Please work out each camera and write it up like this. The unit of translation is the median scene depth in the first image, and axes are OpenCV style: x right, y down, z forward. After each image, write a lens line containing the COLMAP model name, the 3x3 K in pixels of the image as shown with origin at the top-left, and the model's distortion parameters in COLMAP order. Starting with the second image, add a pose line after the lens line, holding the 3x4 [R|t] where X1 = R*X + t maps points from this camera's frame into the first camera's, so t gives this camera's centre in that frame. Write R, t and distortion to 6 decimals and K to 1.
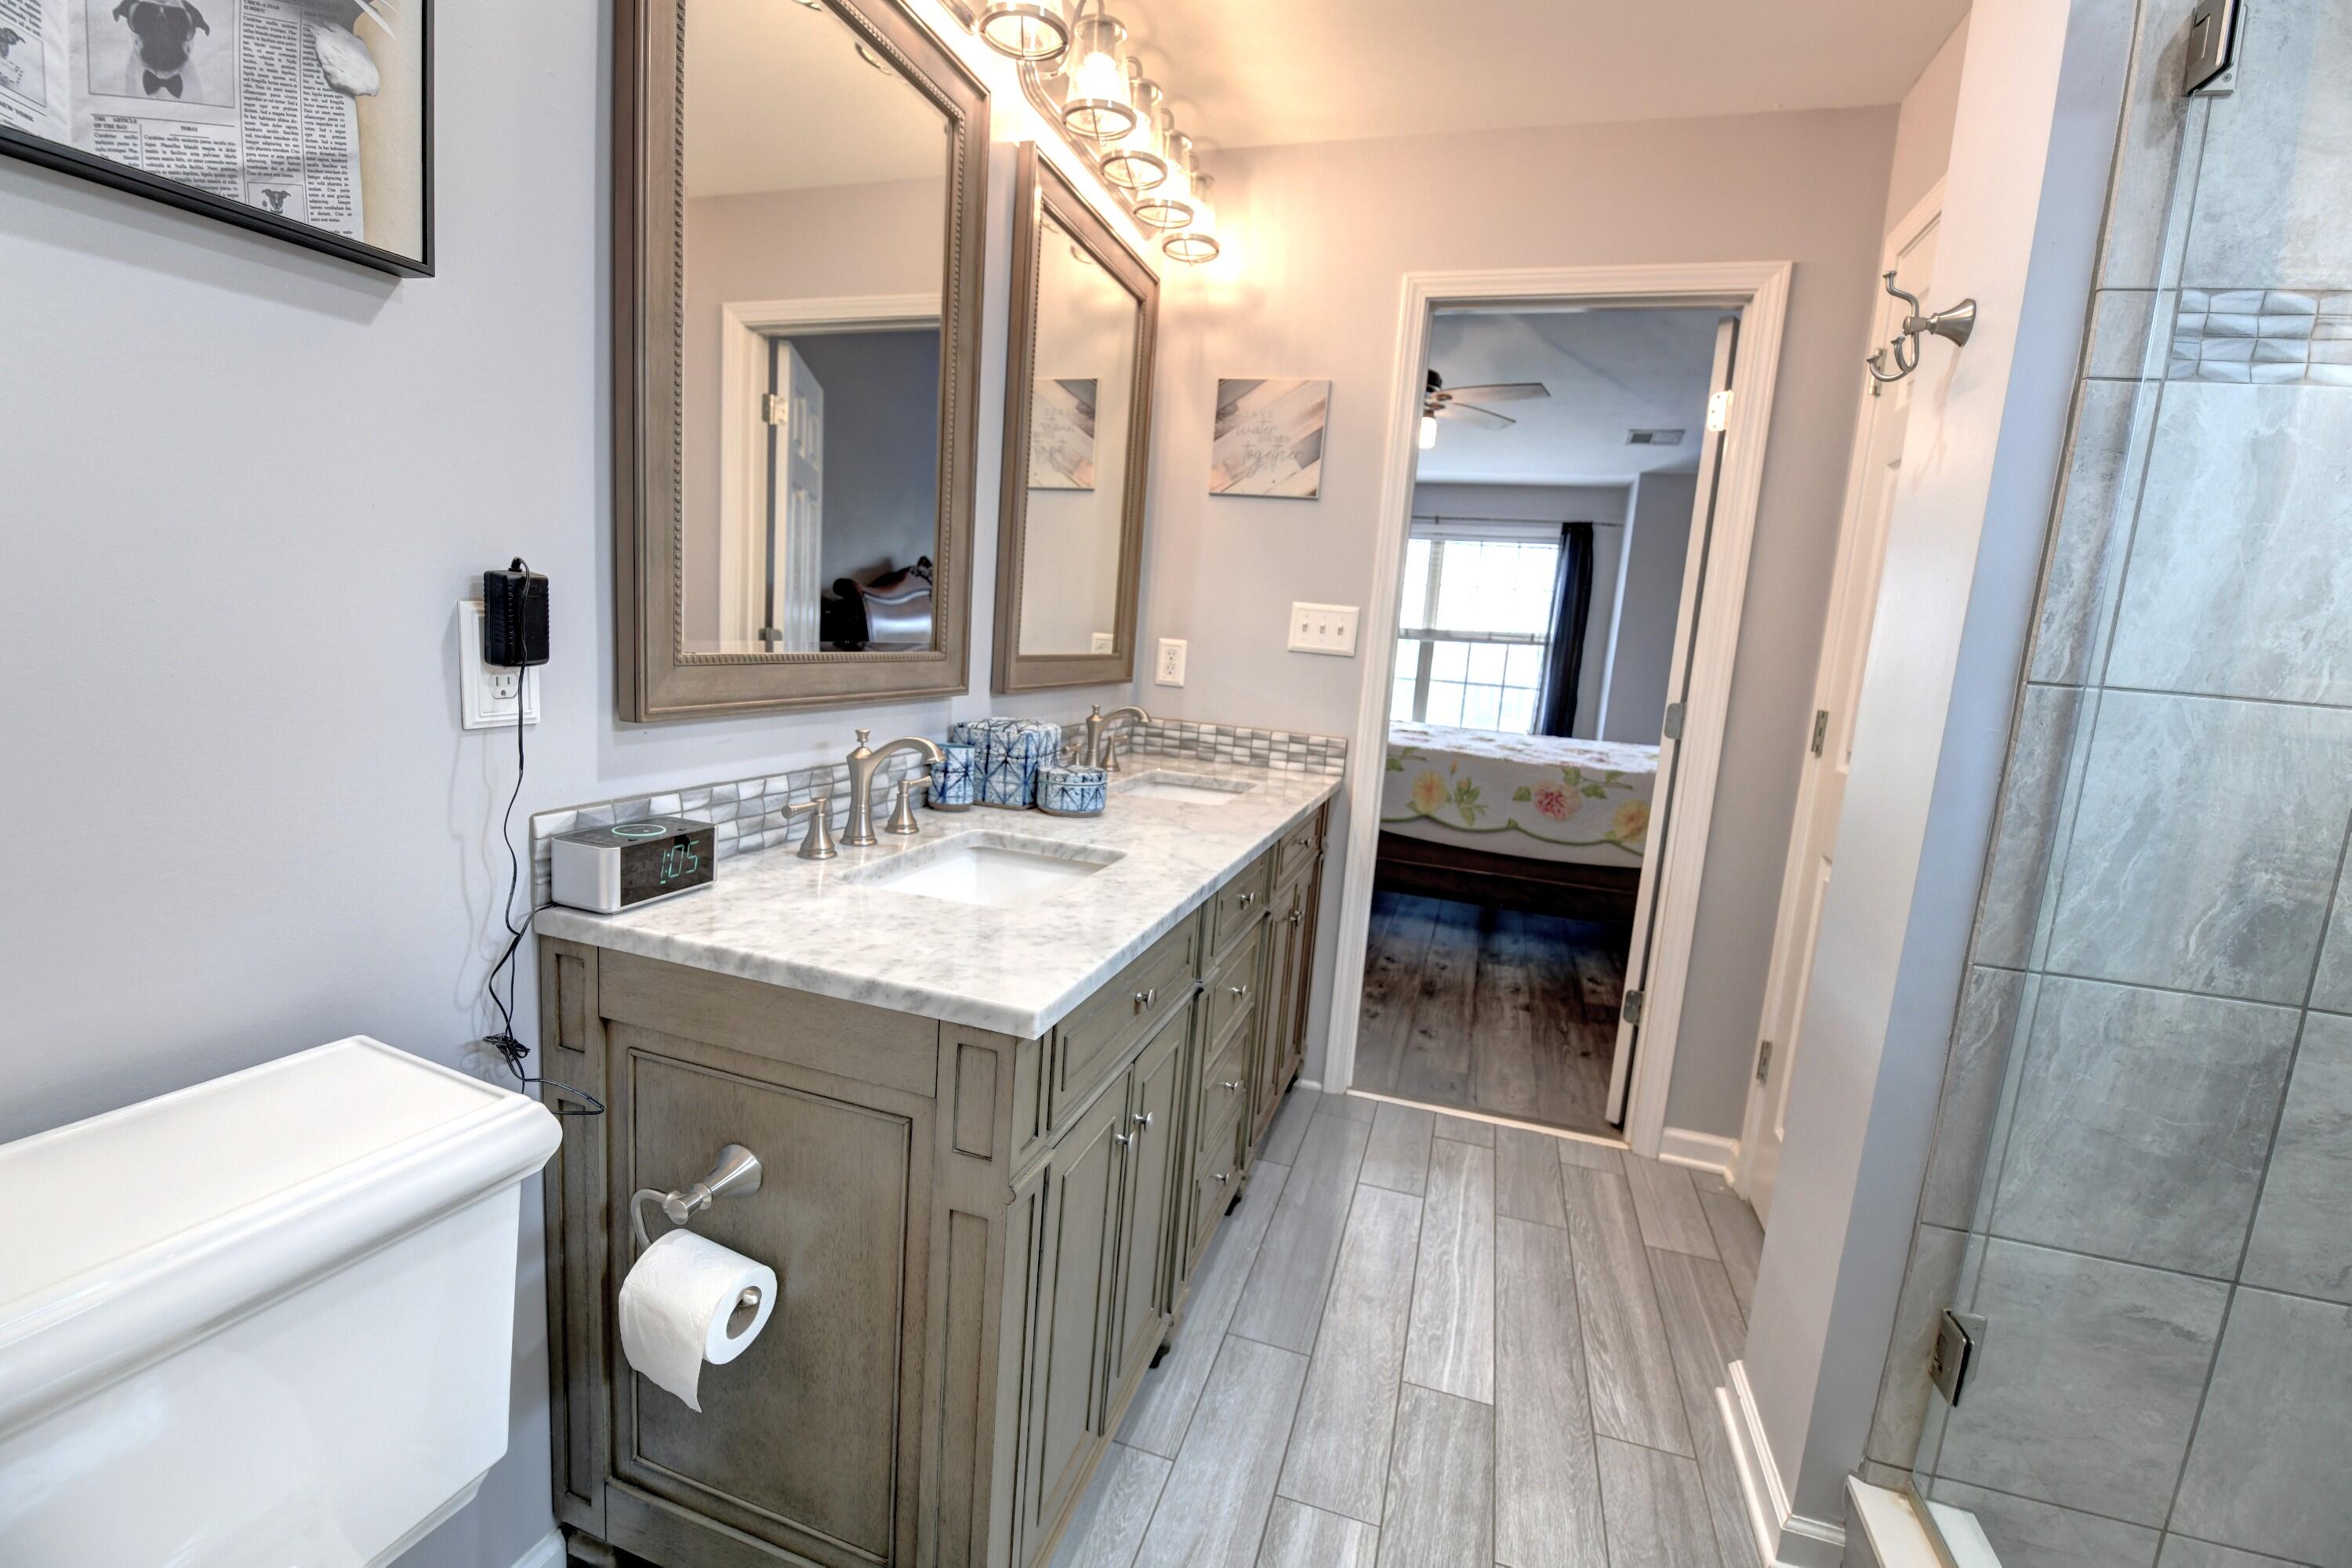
lens RADIAL K [[1029.4, 0, 1168.9], [0, 1029.4, 787.9], [0, 0, 1]] dist [-0.014770, -0.001723]
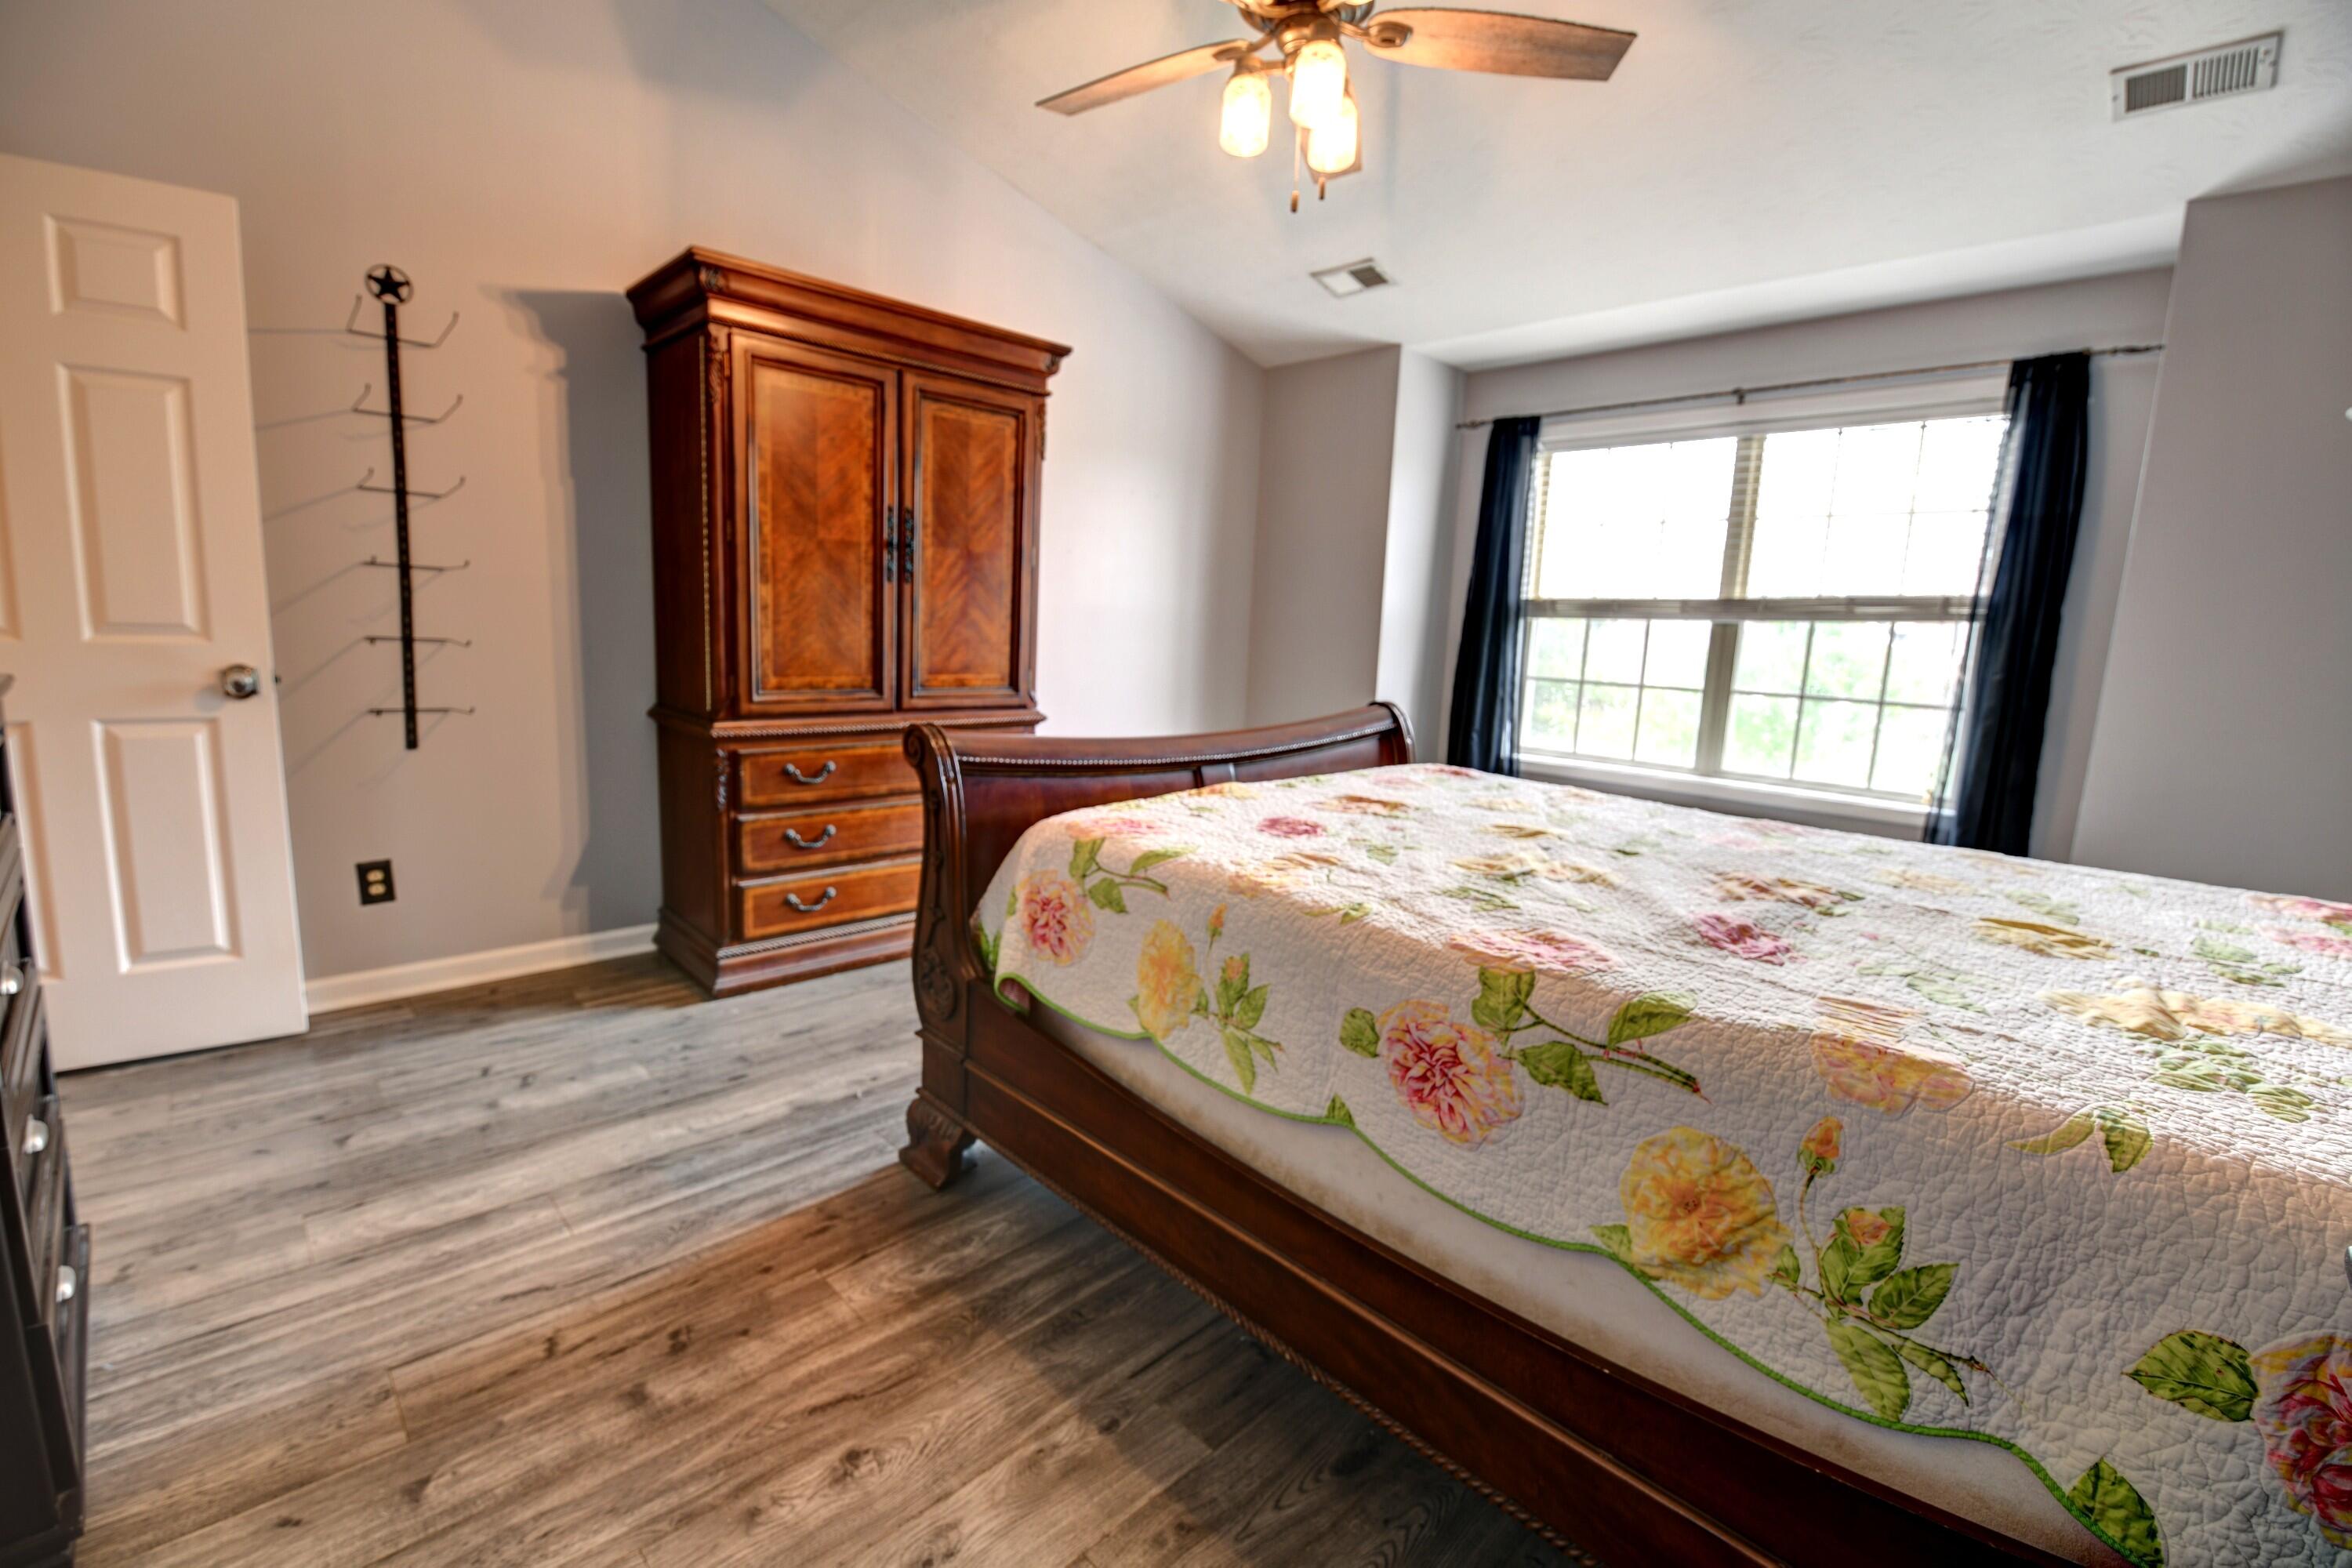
lens RADIAL K [[1029.4, 0, 1170.8], [0, 1029.4, 774.7], [0, 0, 1]] dist [-0.014770, -0.001723]
pose [[0.889758, 0.036309, -0.454985, 0.305789], [-0.048842, 0.998681, -0.015817, -0.046292], [0.453811, 0.036296, 0.890359, 0.481408]]
